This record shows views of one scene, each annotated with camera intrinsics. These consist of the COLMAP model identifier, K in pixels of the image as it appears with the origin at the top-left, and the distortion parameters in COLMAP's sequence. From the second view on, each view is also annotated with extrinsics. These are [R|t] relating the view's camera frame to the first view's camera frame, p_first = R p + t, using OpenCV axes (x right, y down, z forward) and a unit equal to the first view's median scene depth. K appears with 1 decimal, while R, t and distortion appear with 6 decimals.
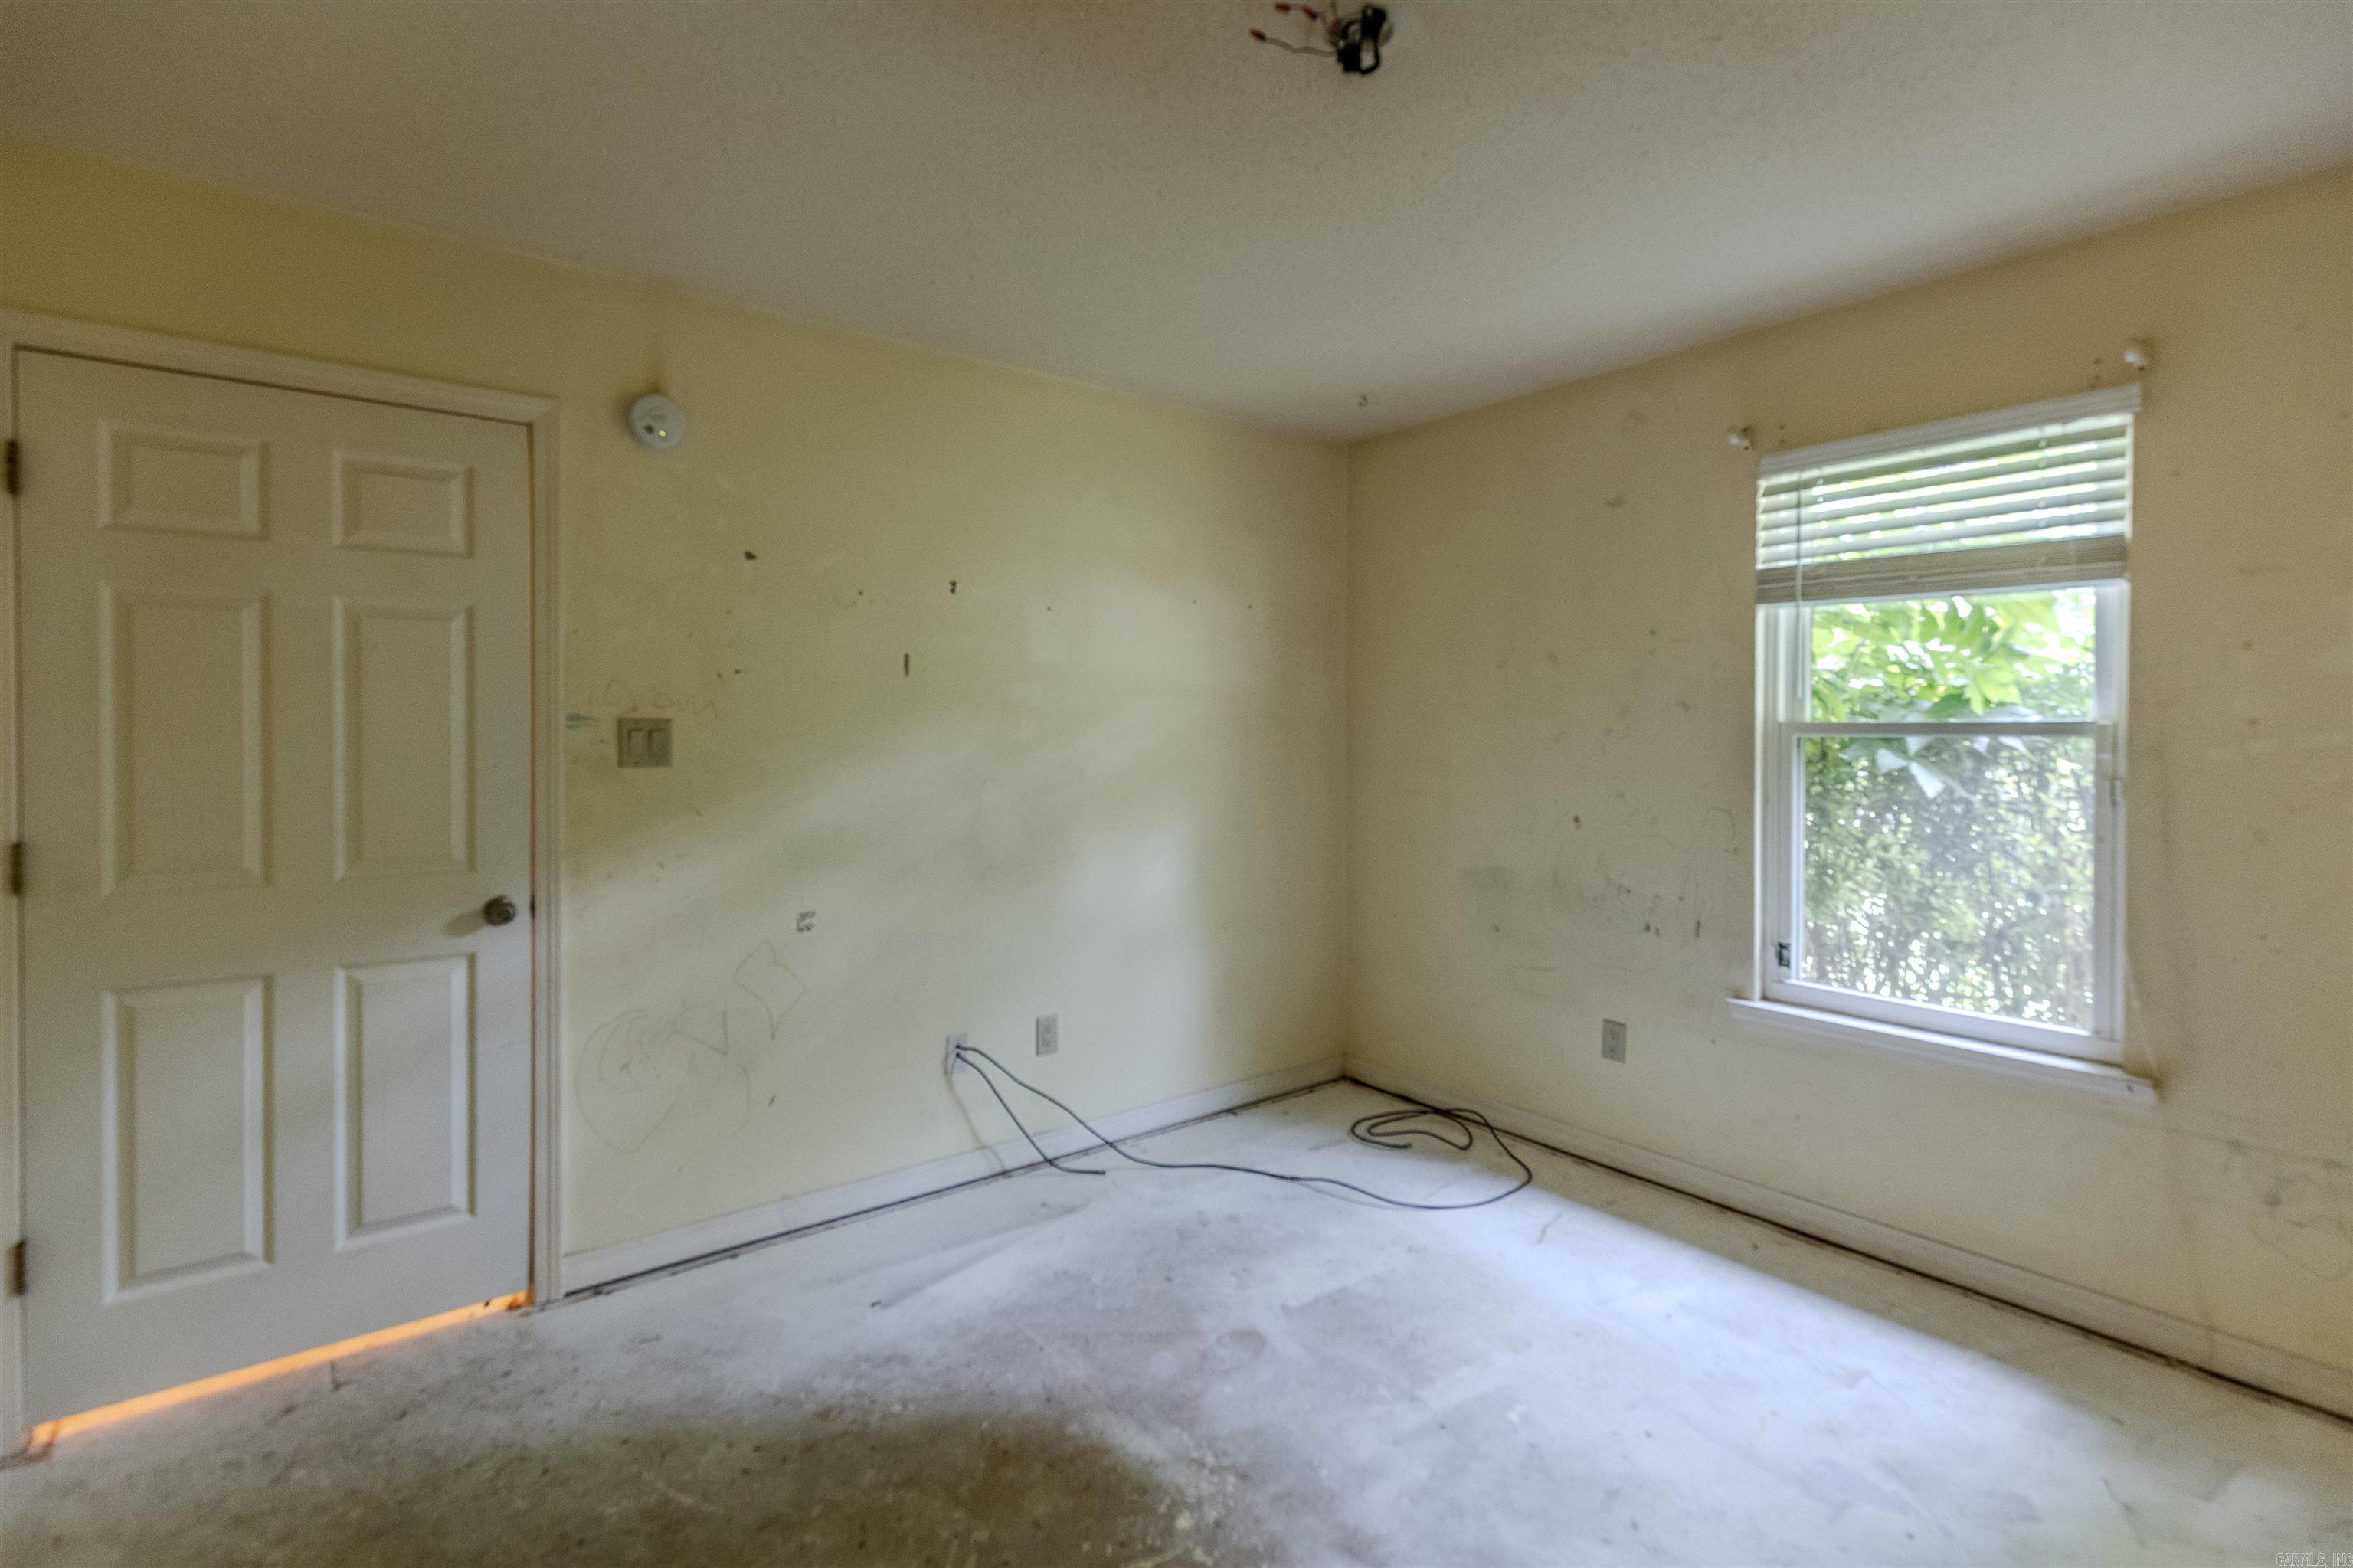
lens RADIAL K [[1093.5, 0, 1175.1], [0, 1093.5, 733.7], [0, 0, 1]] dist [0.016387, -0.000078]
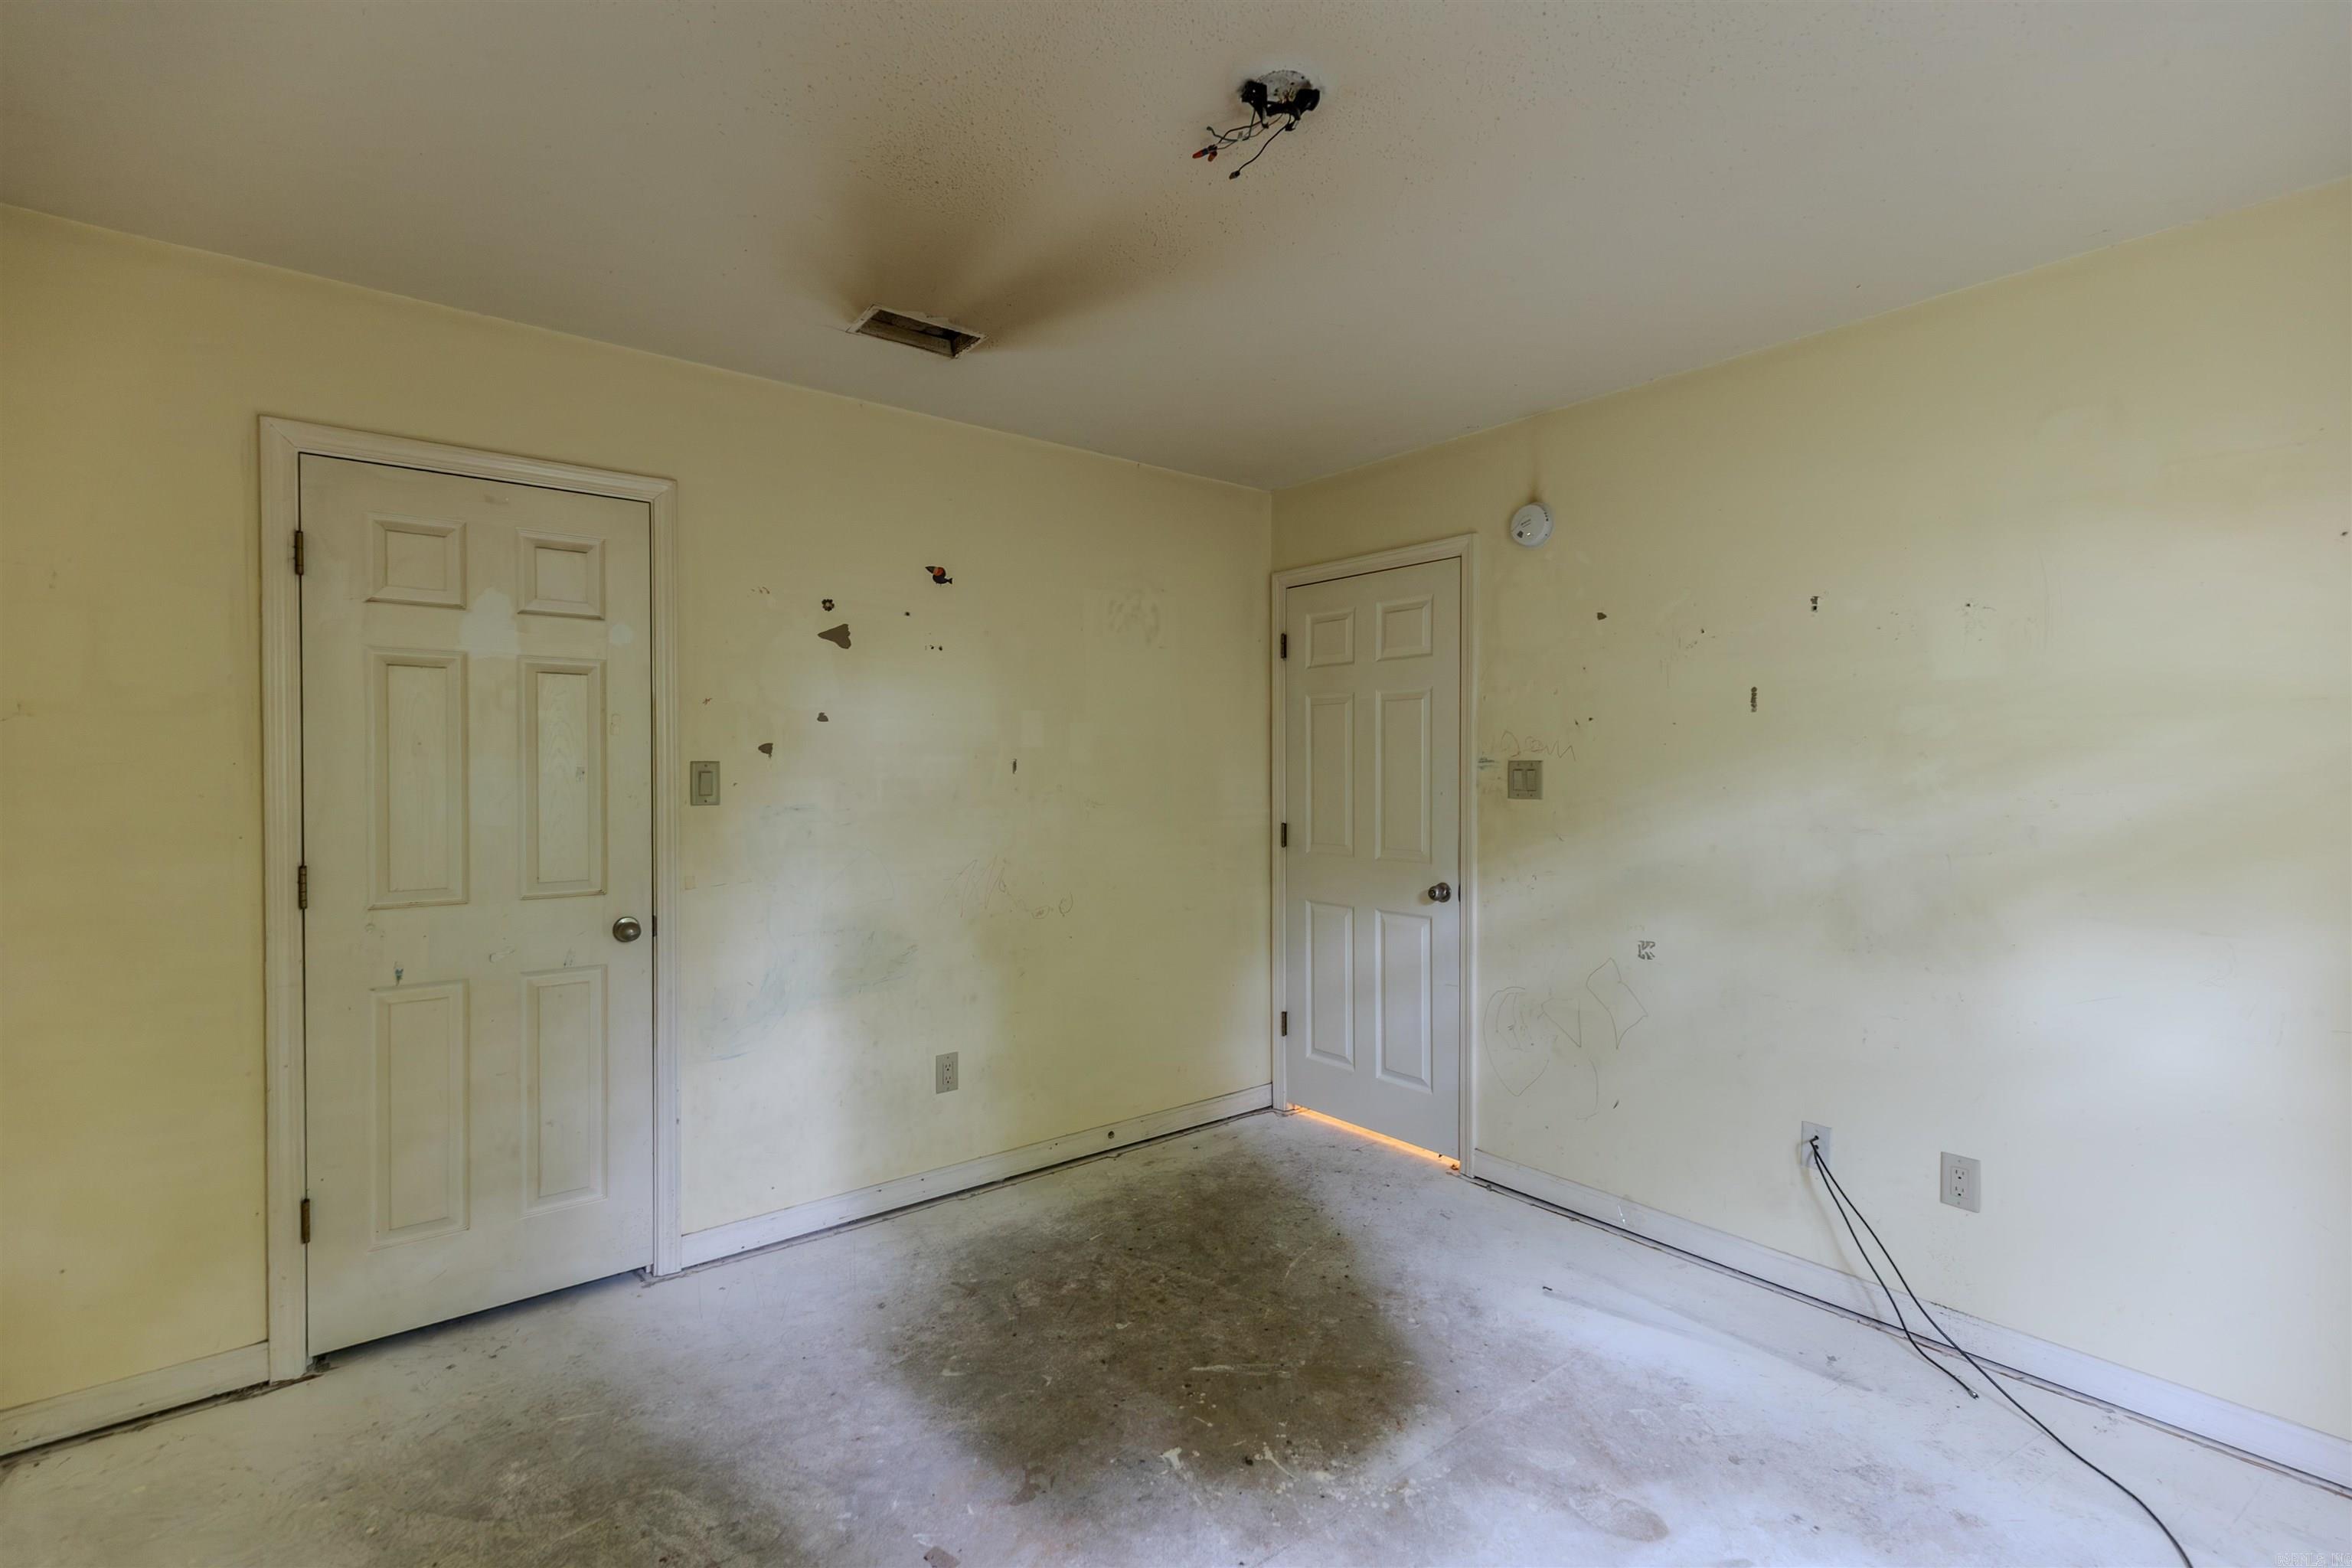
lens RADIAL K [[1072.2, 0, 1177.3], [0, 1072.2, 774.7], [0, 0, 1]] dist [0.012446, -0.000065]
pose [[0.021290, 0.003300, -0.999768, 0.801253], [-0.004889, 0.999983, 0.003197, 0.000544], [0.999761, 0.004820, 0.021306, 0.604762]]
